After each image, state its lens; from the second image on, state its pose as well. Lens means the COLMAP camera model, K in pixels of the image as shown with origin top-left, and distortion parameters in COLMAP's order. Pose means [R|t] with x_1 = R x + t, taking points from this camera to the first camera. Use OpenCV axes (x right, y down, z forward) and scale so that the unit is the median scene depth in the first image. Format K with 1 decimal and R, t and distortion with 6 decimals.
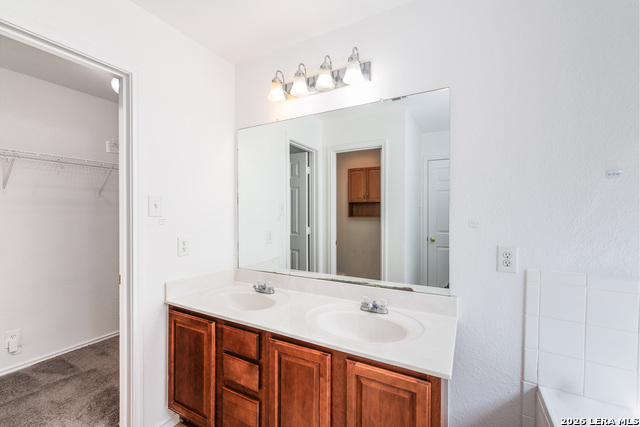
lens RADIAL K [[276.6, 0, 319.4], [0, 276.6, 214.5], [0, 0, 1]] dist [0.000159, 0.001469]
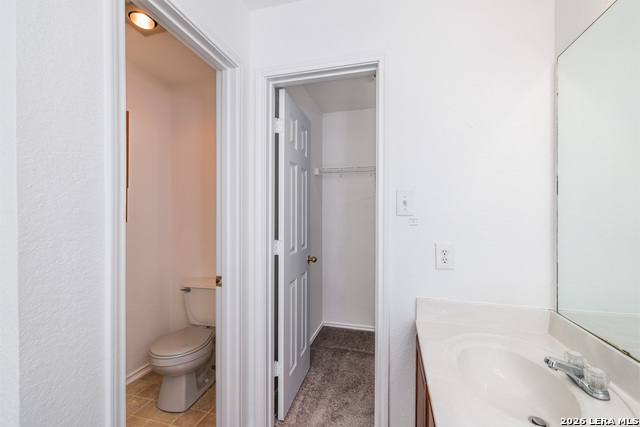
lens RADIAL K [[276.6, 0, 317.7], [0, 276.6, 217.3], [0, 0, 1]] dist [0.000159, 0.001469]
pose [[0.226819, 0.003302, -0.973931, 0.149871], [-0.010585, 0.999944, 0.000925, 0.013447], [0.973880, 0.010099, 0.226841, 0.503646]]
